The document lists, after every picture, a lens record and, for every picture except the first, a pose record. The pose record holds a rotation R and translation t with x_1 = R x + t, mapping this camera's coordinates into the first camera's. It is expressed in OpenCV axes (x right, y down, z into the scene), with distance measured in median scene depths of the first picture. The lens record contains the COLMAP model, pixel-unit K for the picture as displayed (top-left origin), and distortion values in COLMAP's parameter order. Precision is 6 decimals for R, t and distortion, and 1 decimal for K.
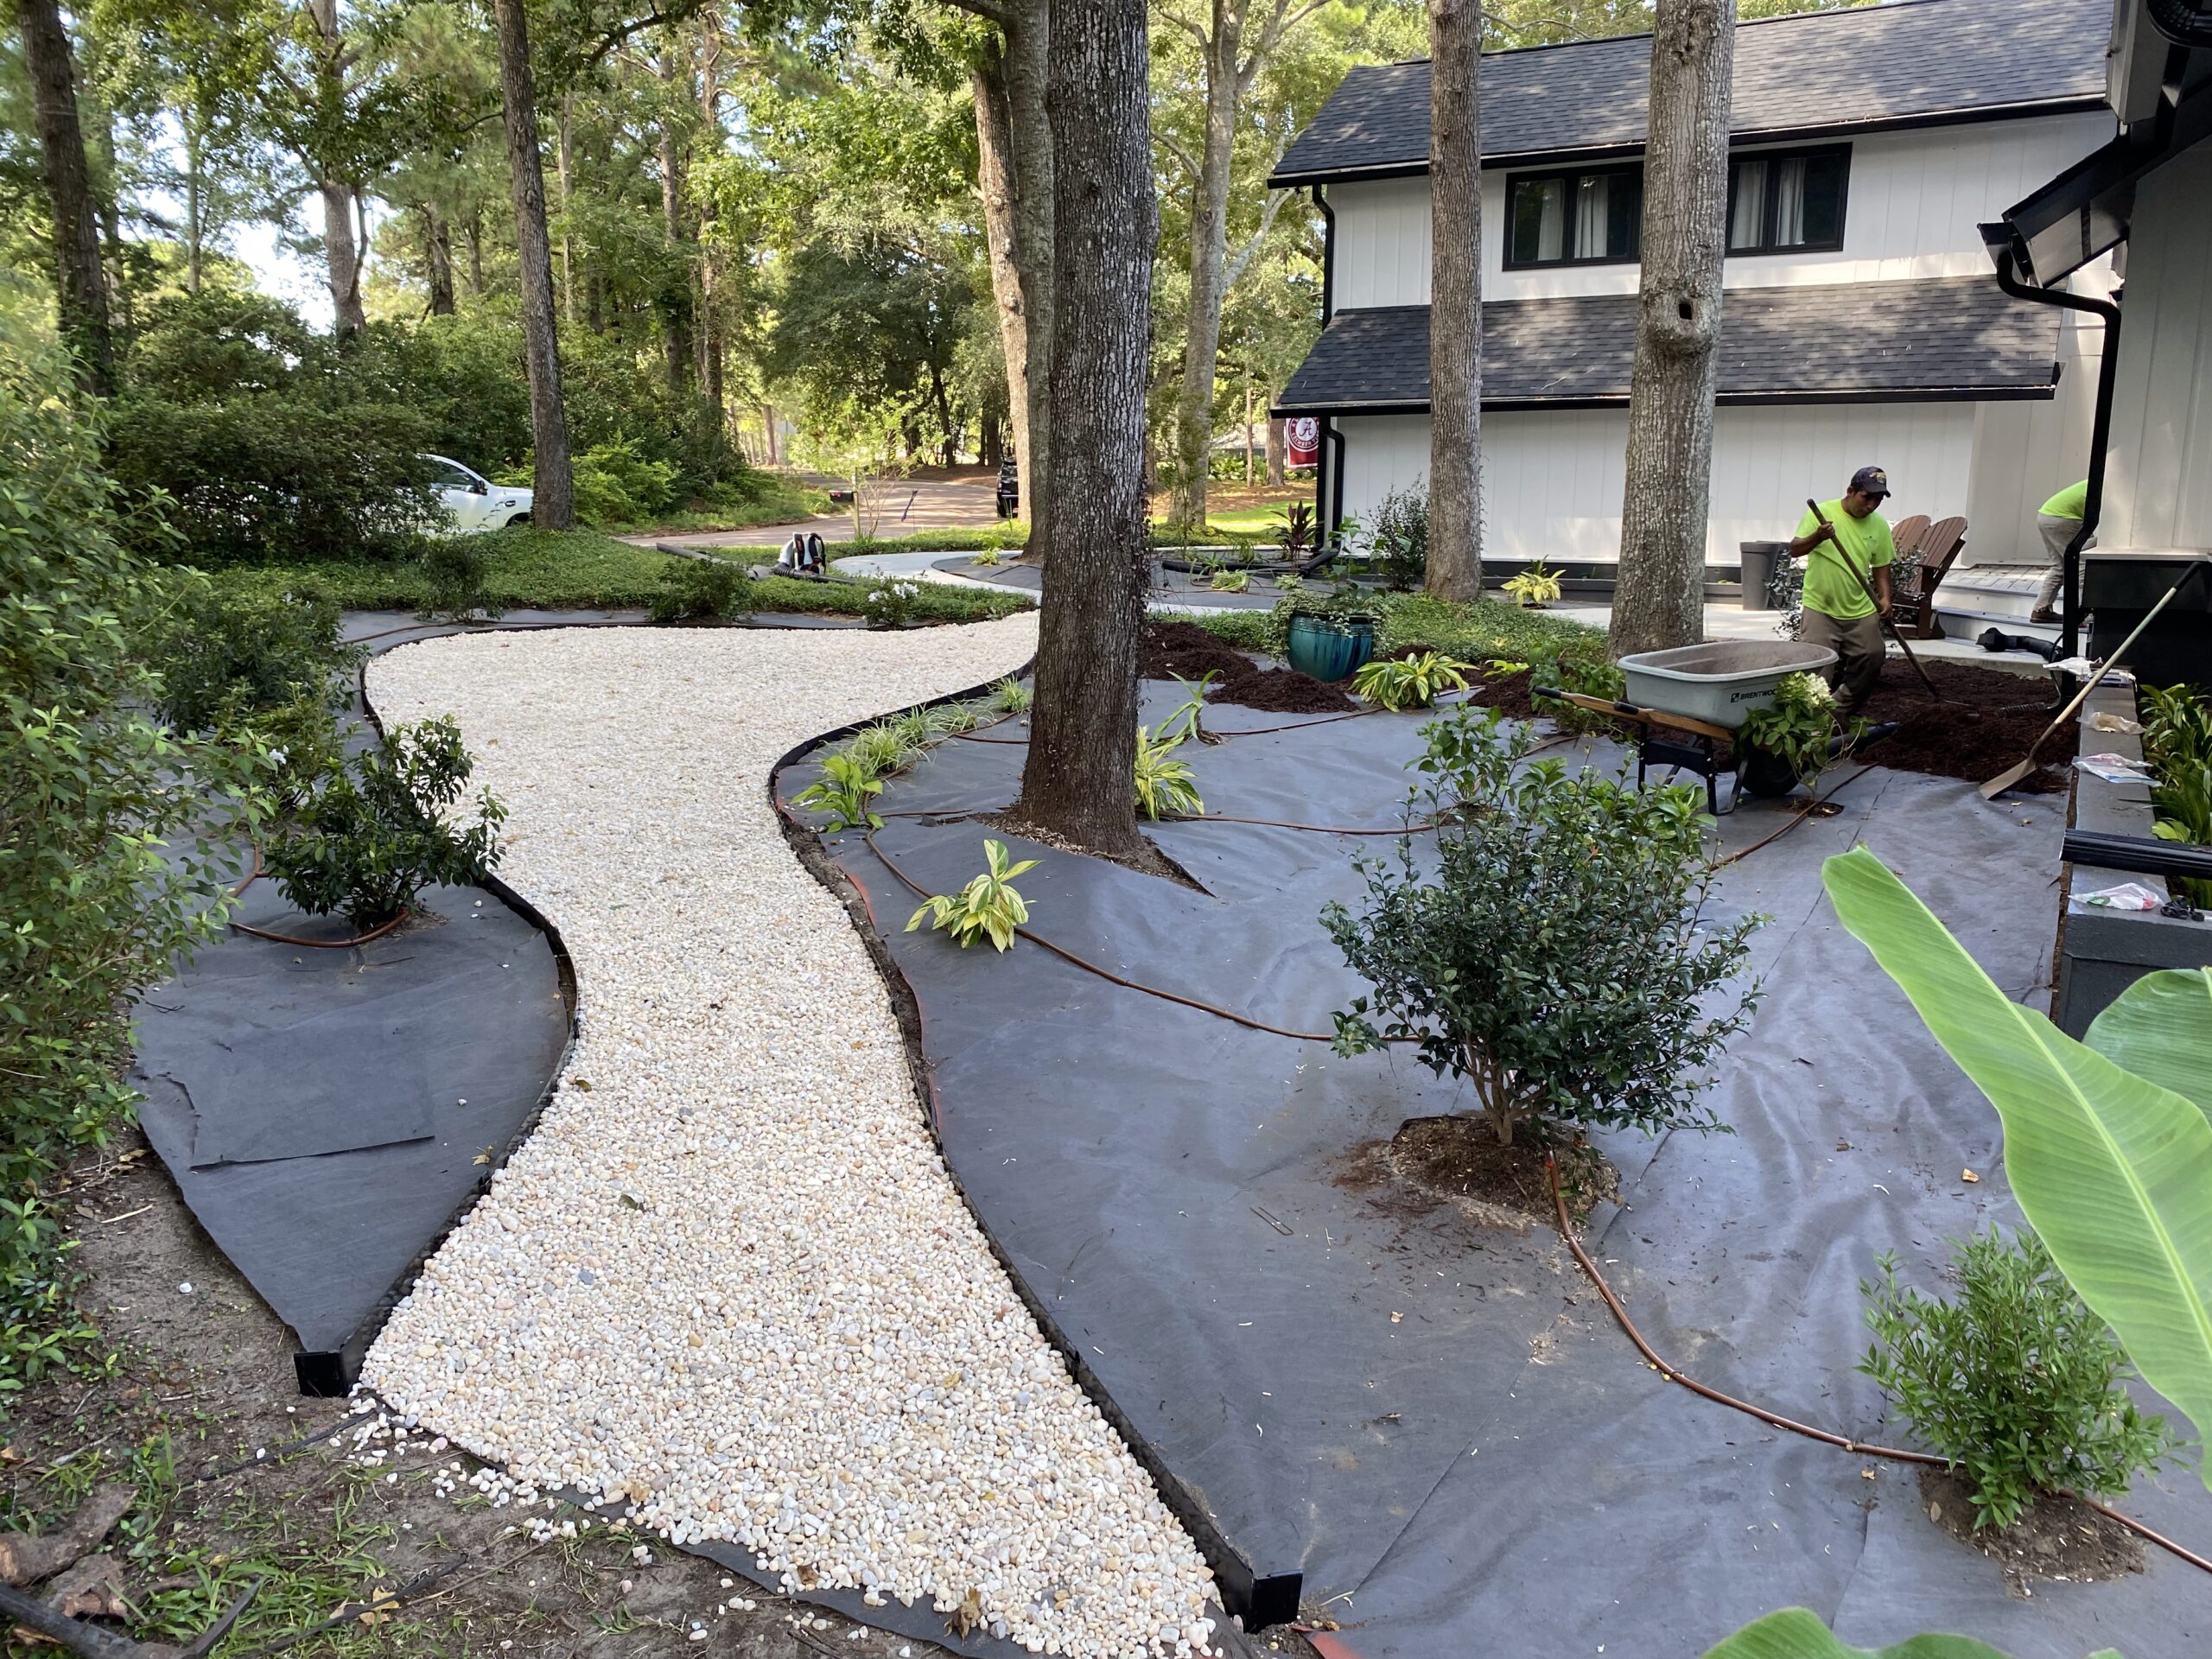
lens RADIAL K [[1651.6, 0, 1114.7], [0, 1651.6, 816.4], [0, 0, 1]] dist [0.006241, -0.039815]
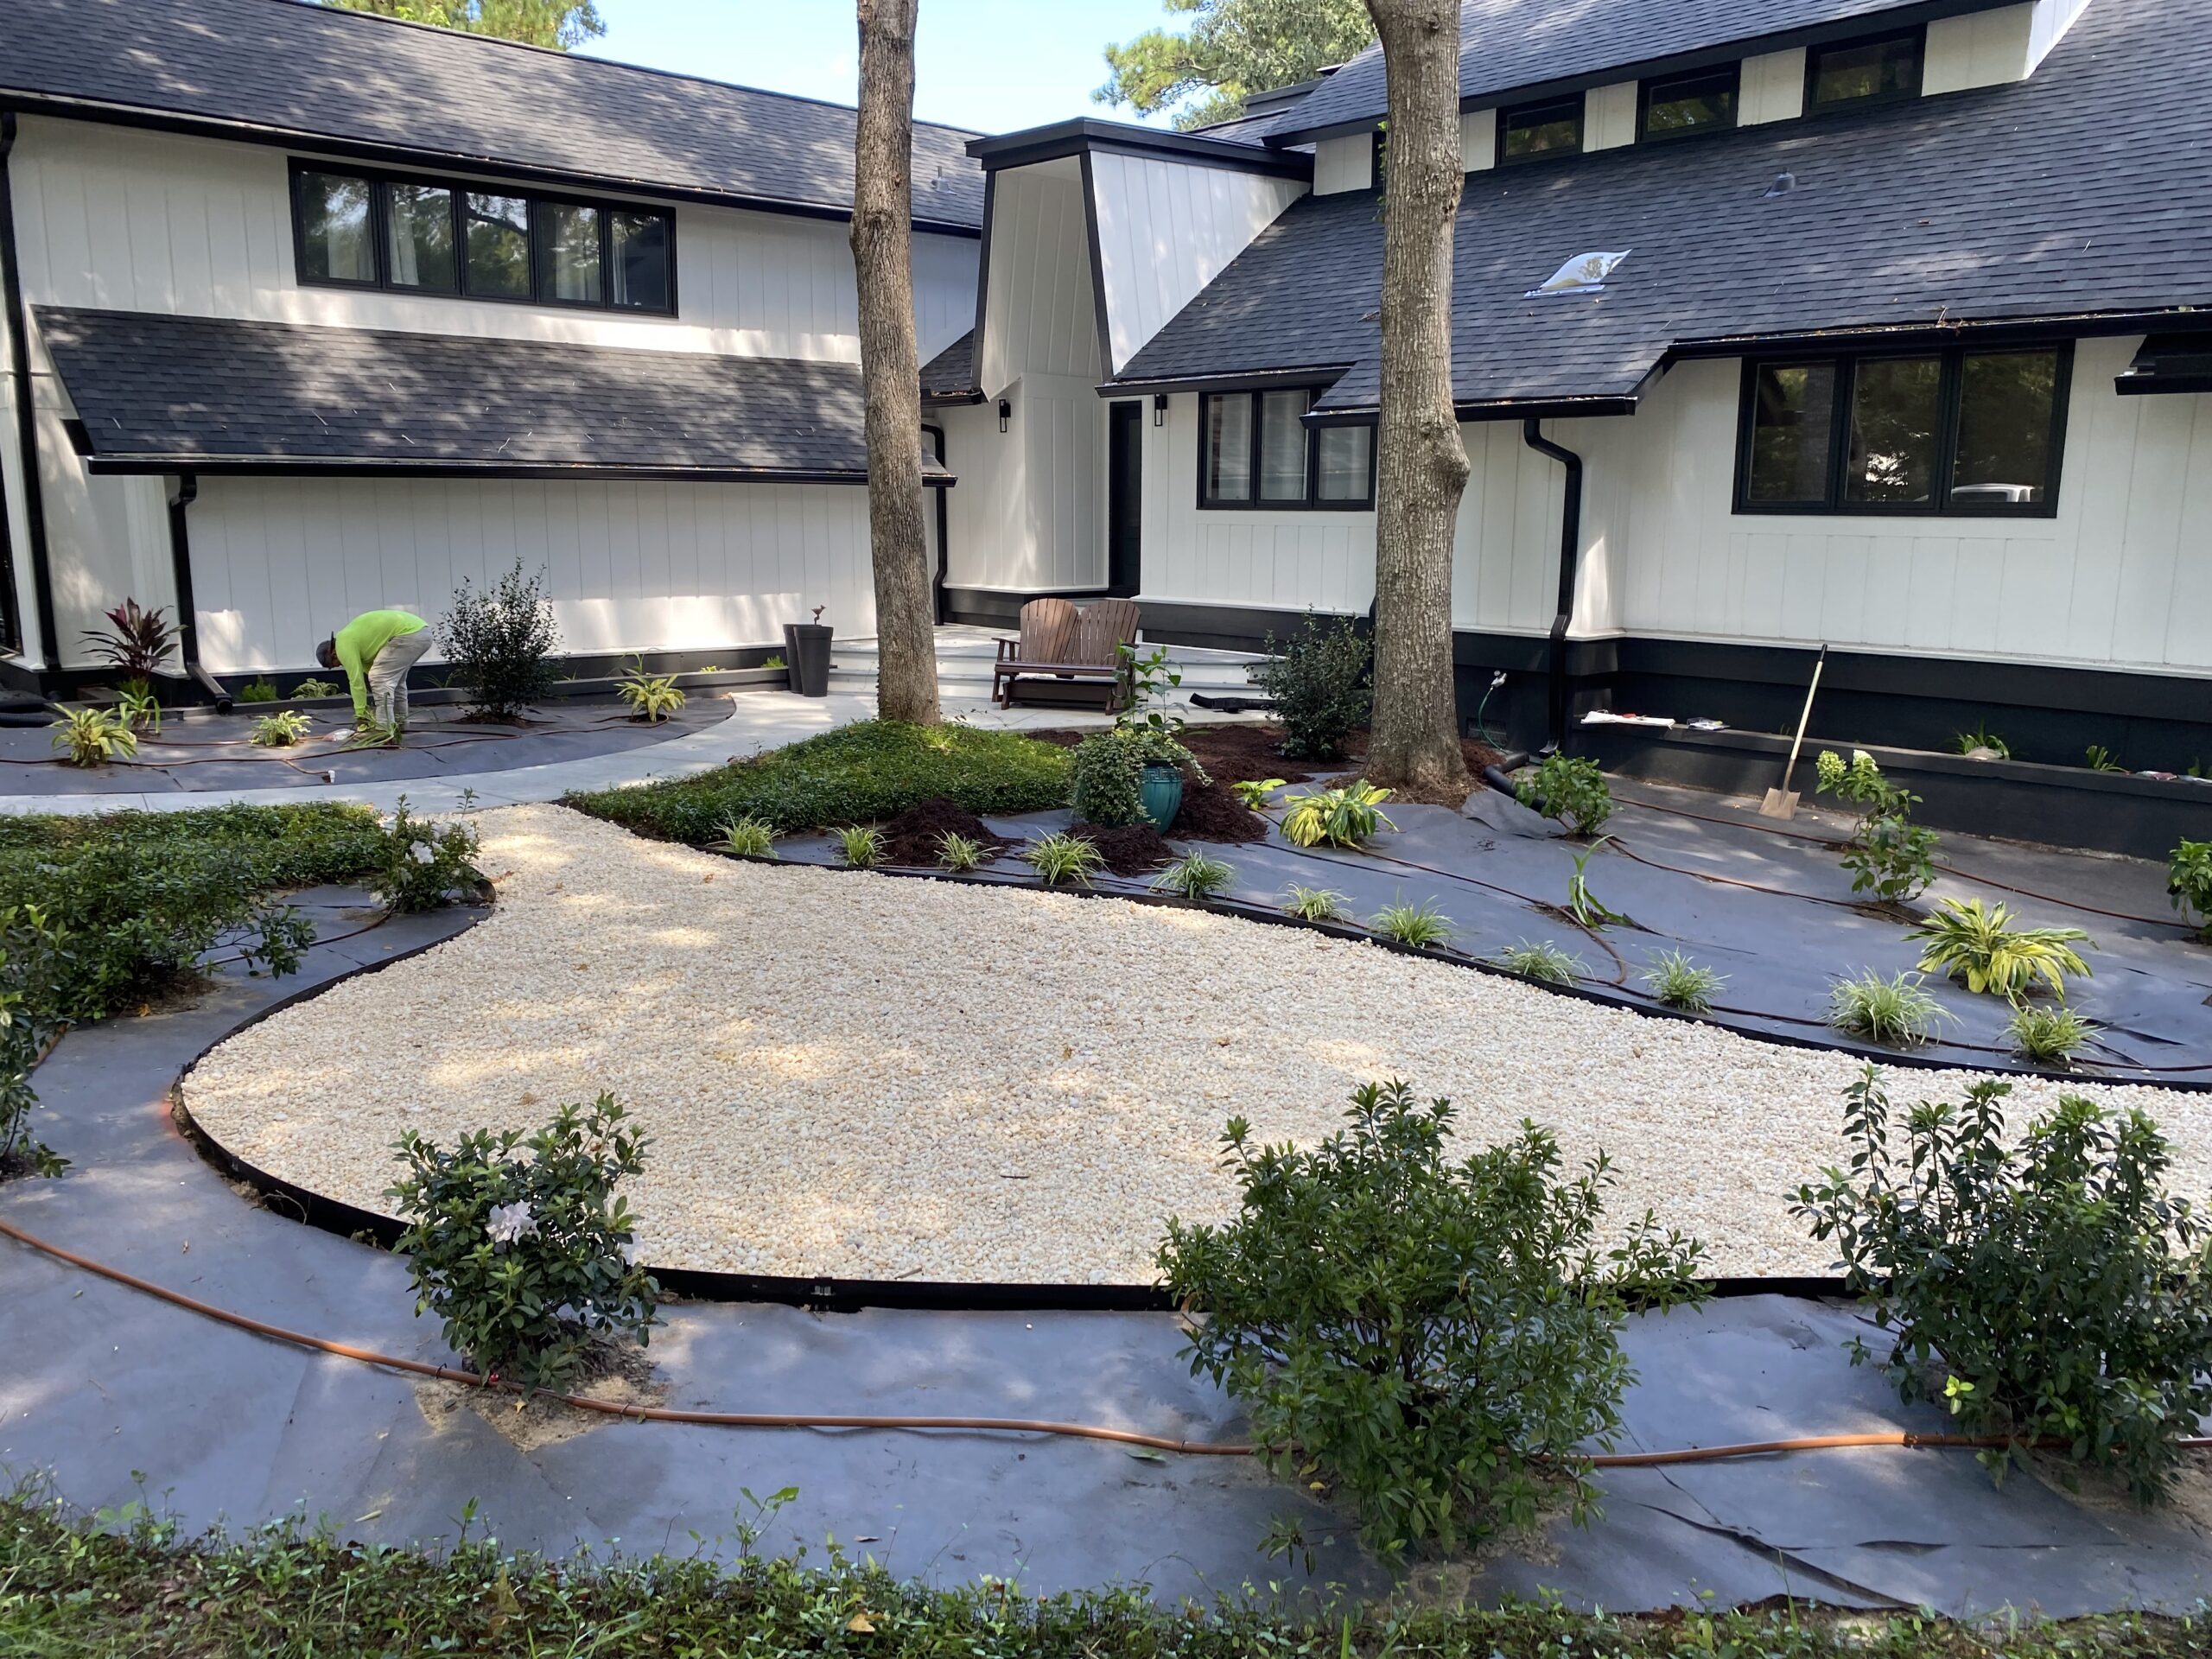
lens RADIAL K [[1651.6, 0, 1114.7], [0, 1651.6, 816.4], [0, 0, 1]] dist [0.006241, -0.039815]
pose [[0.324278, -0.171699, 0.930249, -0.415864], [0.178008, 0.976897, 0.118257, -0.125577], [-0.929063, 0.127243, 0.347350, 0.458998]]
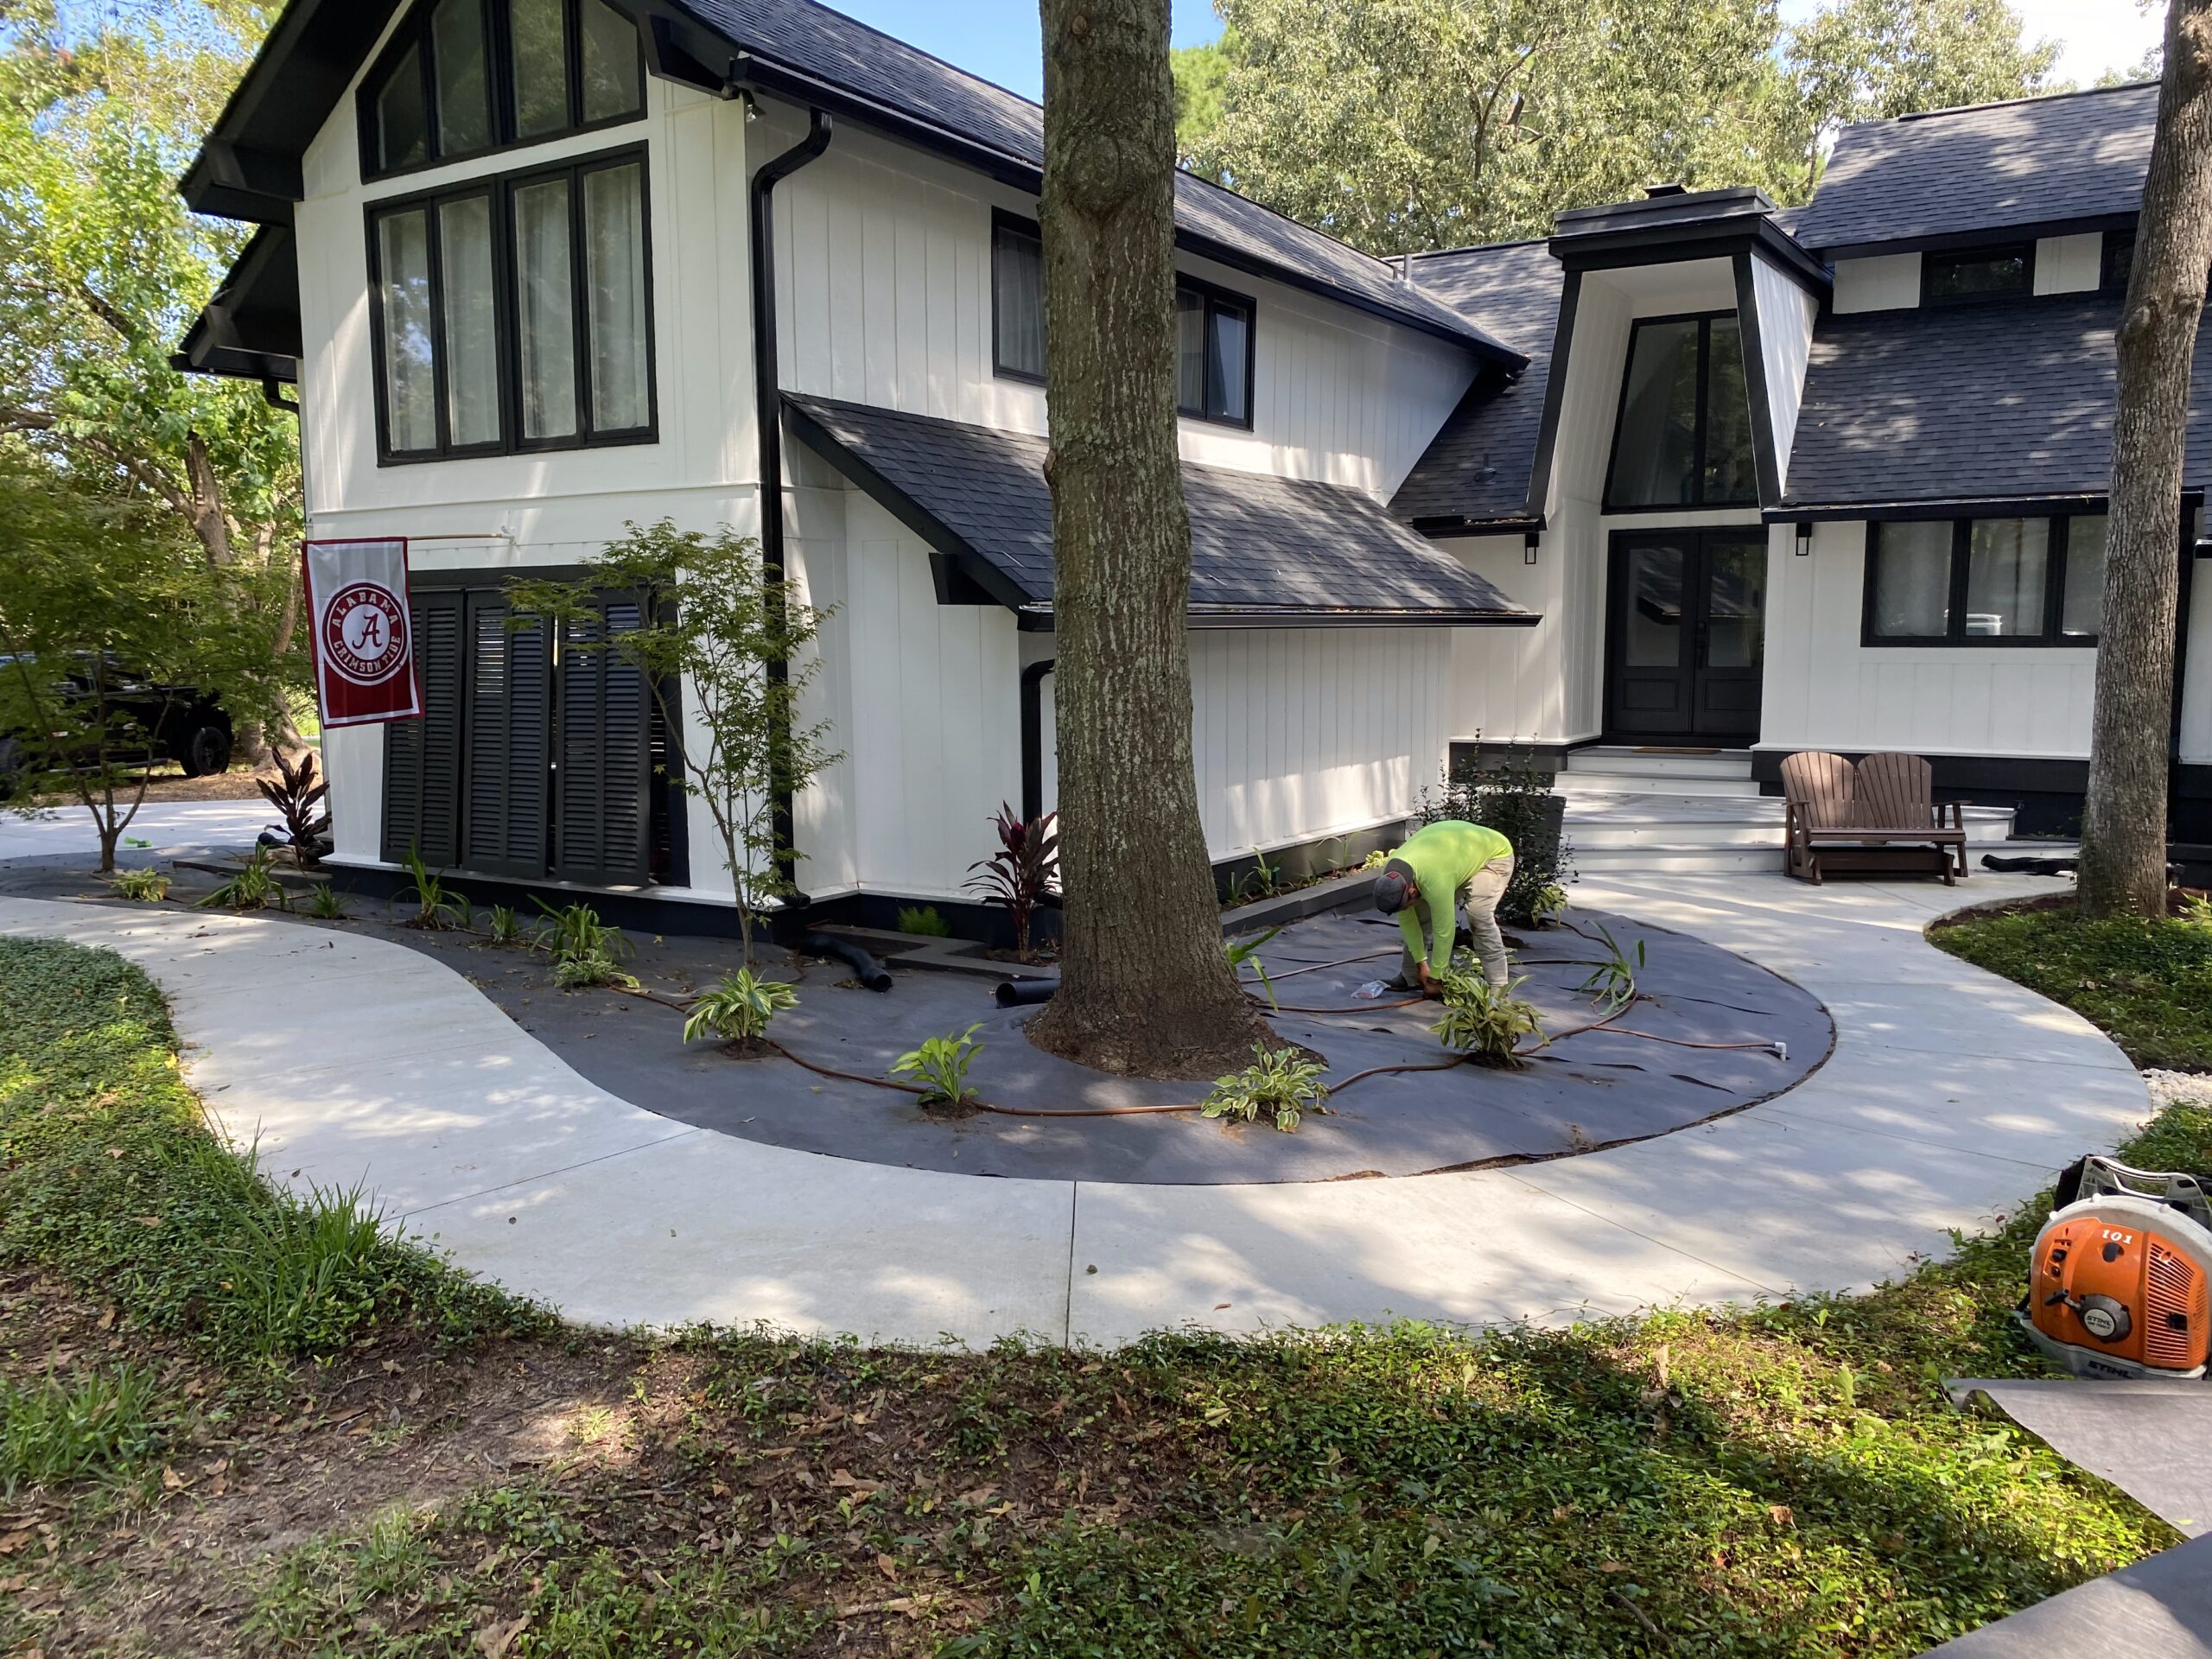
lens RADIAL K [[1651.6, 0, 1114.7], [0, 1651.6, 816.4], [0, 0, 1]] dist [0.006241, -0.039815]
pose [[0.071736, -0.108986, 0.991451, -0.372498], [0.206396, 0.974120, 0.092147, -0.244328], [-0.975835, 0.198021, 0.092374, 1.009685]]
